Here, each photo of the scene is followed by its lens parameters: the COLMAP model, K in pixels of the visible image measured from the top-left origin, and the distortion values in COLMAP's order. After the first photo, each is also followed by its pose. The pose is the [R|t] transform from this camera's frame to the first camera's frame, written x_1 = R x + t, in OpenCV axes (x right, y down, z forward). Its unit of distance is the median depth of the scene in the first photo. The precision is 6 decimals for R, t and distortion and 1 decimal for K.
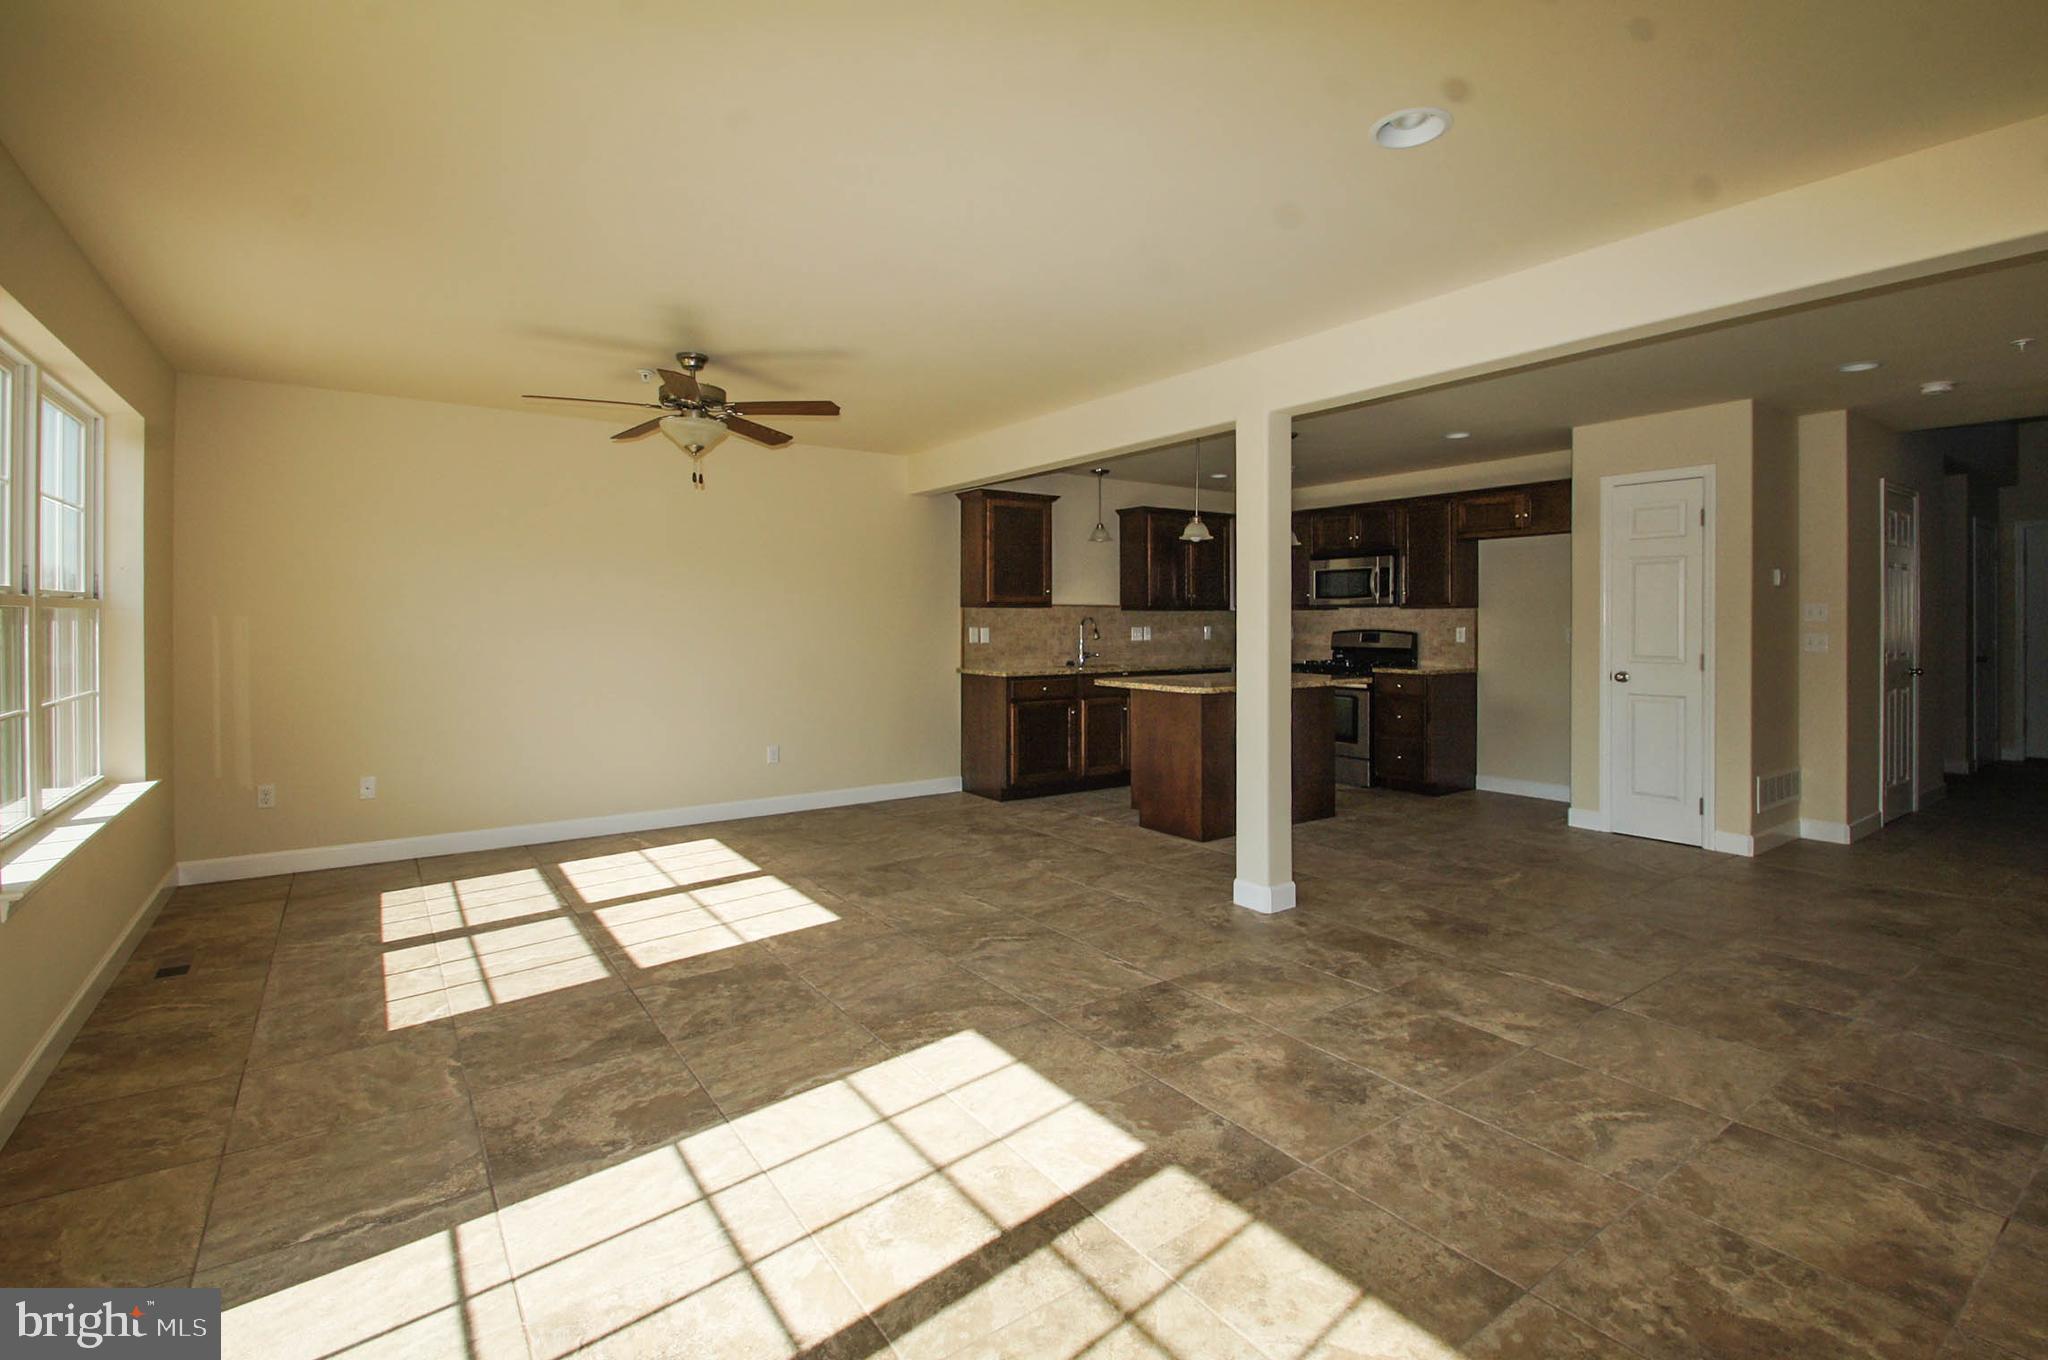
lens RADIAL K [[966.7, 0, 1062.8], [0, 966.7, 610.0], [0, 0, 1]] dist [0.011503, -0.010127]
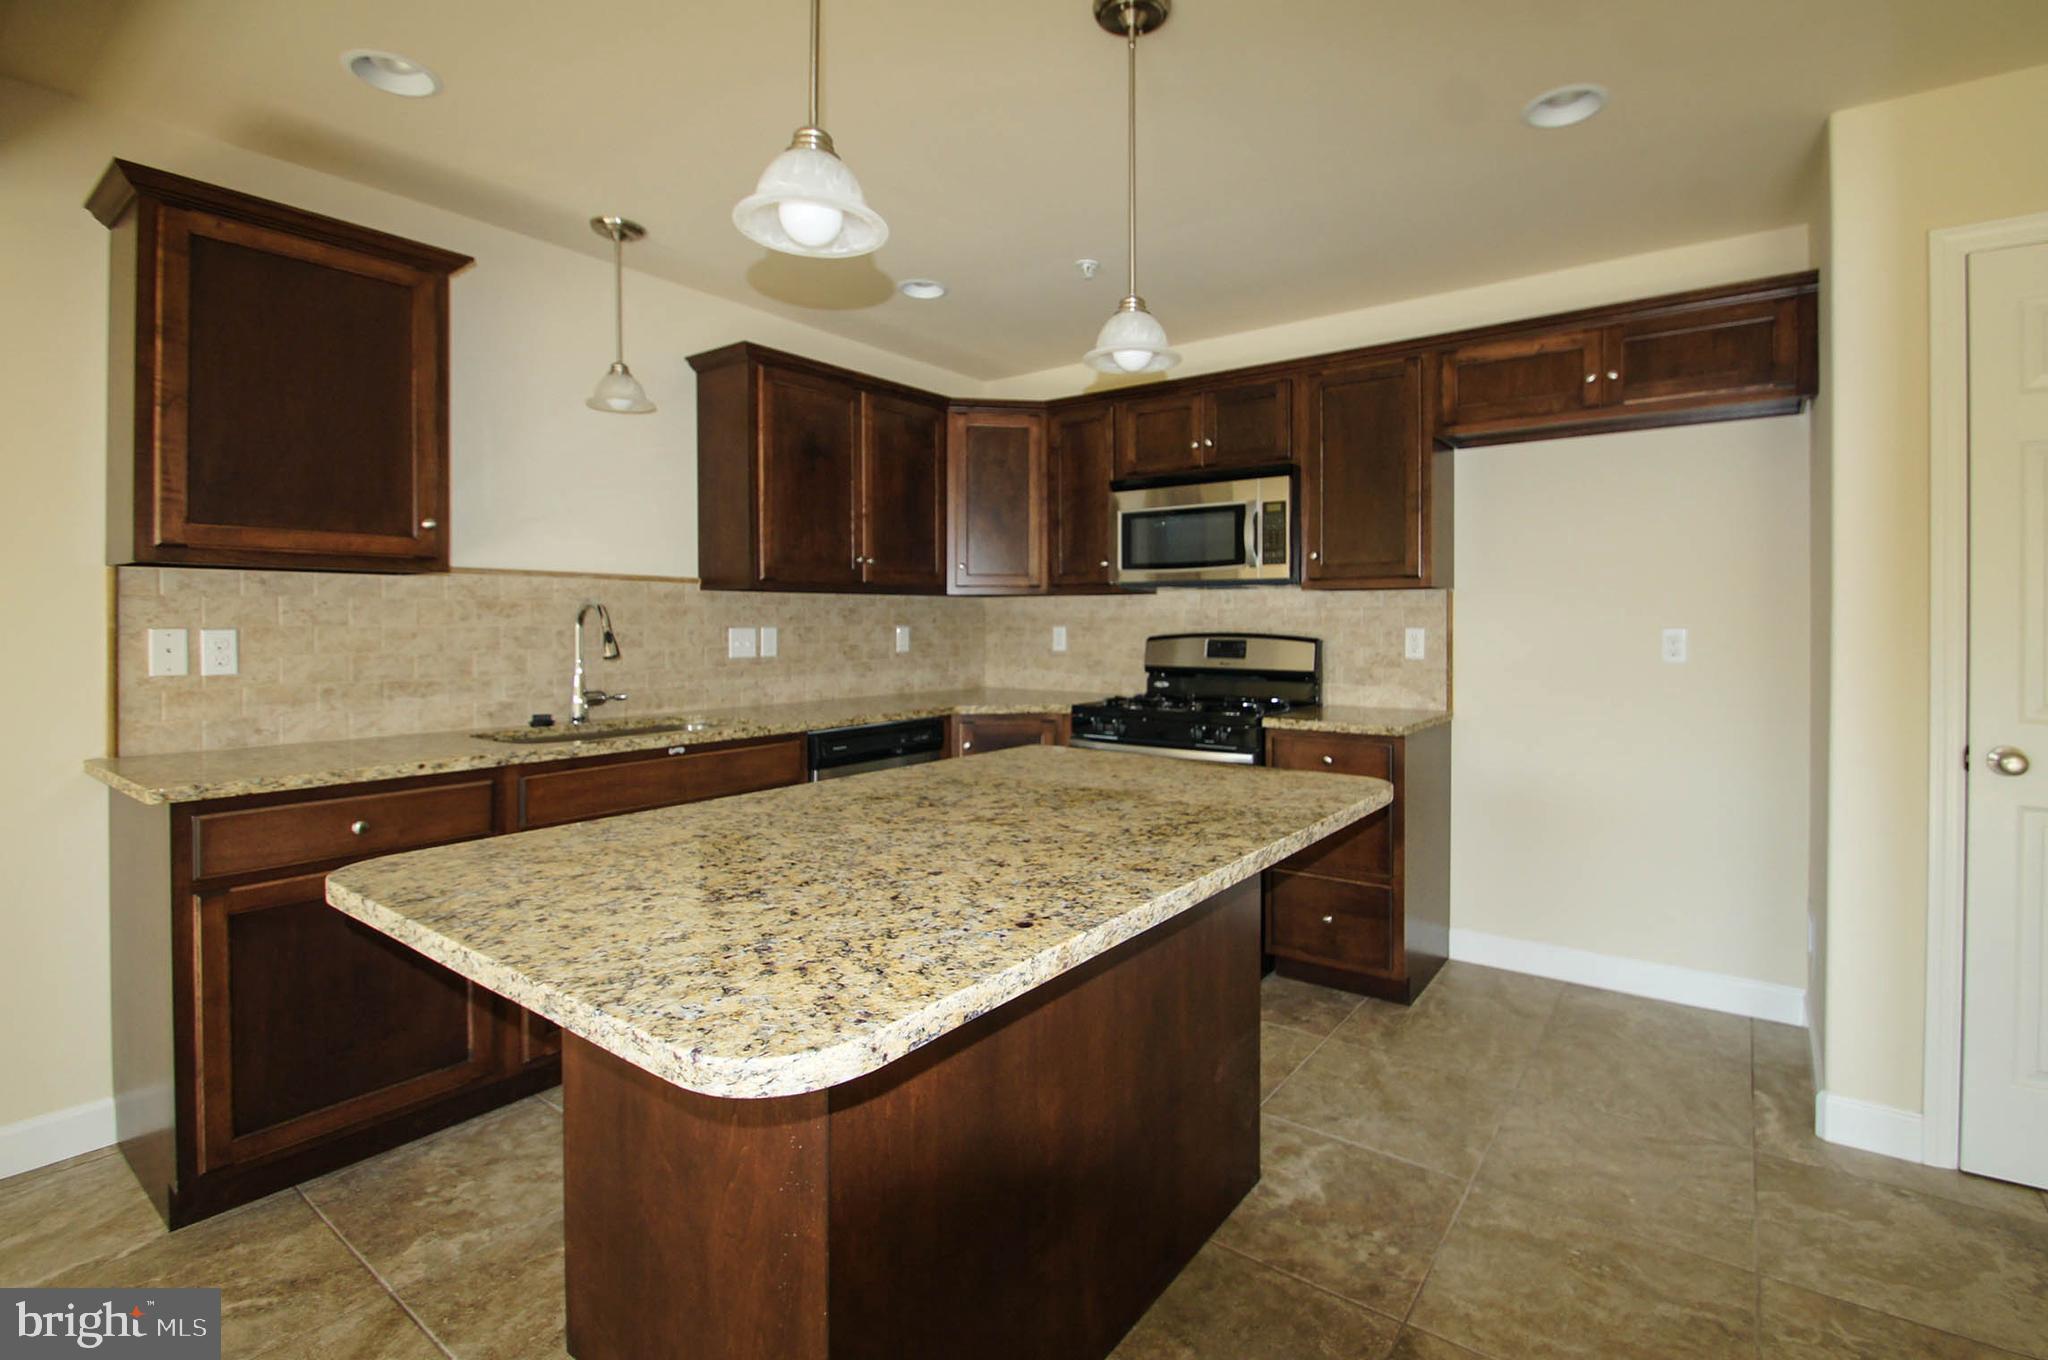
lens RADIAL K [[931.7, 0, 1070.4], [0, 931.7, 630.6], [0, 0, 1]] dist [0.009583, -0.016230]
pose [[0.952293, -0.001305, 0.305181, 0.168325], [-0.004402, 0.999828, 0.018012, 0.019239], [-0.305152, -0.018496, 0.952124, 1.019585]]
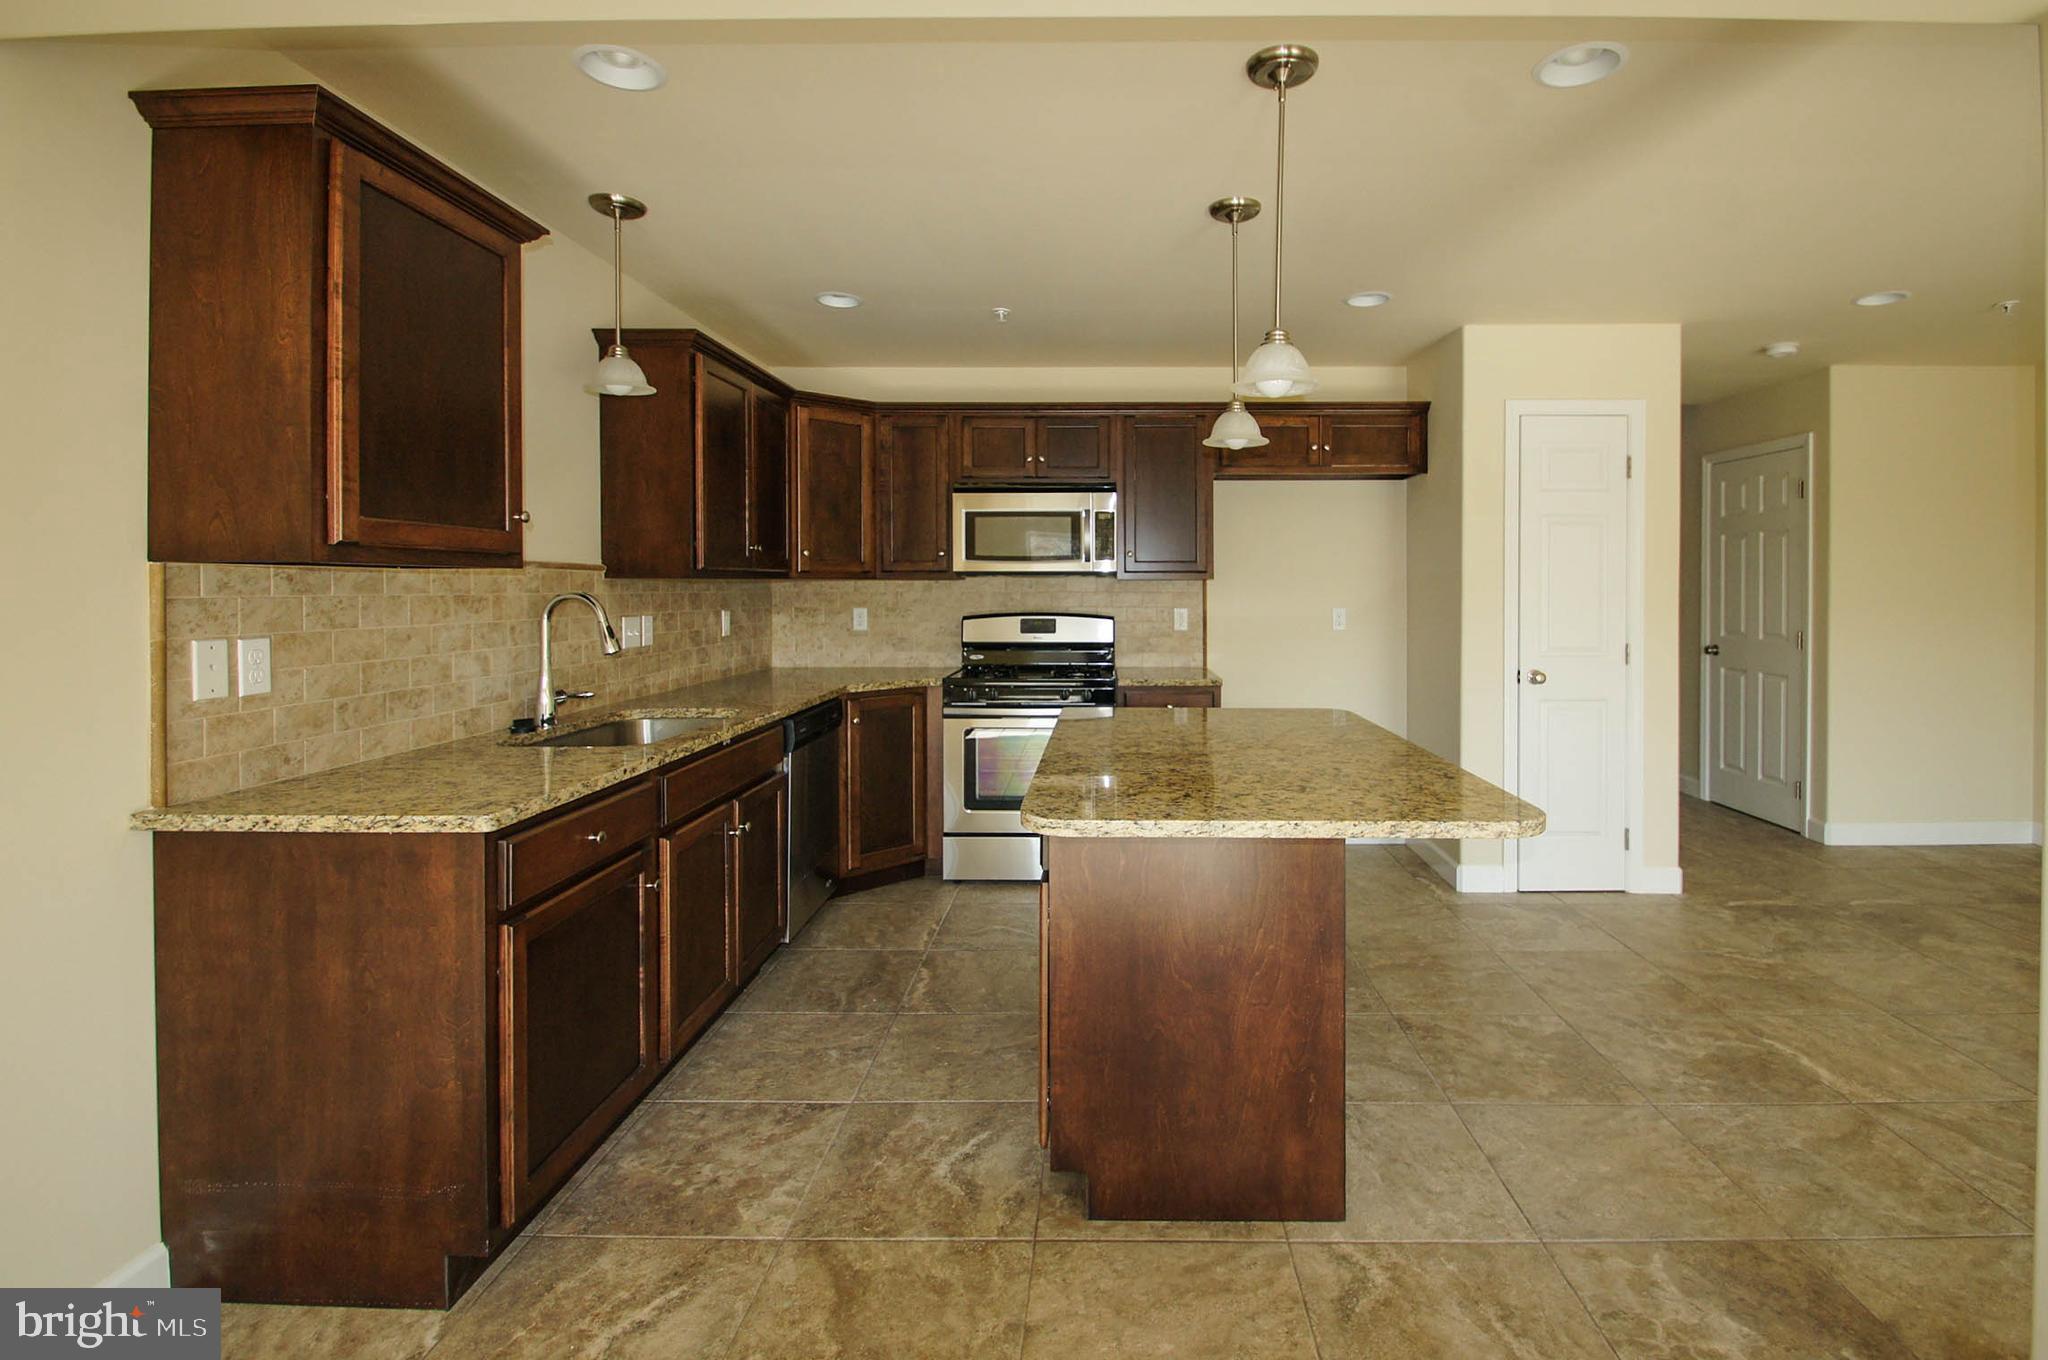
lens RADIAL K [[944.8, 0, 1104.1], [0, 944.8, 597.0], [0, 0, 1]] dist [0.010003, -0.009976]
pose [[0.603291, -0.007333, 0.797487, -0.247610], [-0.008614, 0.999839, 0.015710, 0.000717], [-0.797475, -0.016348, 0.603131, 1.095295]]
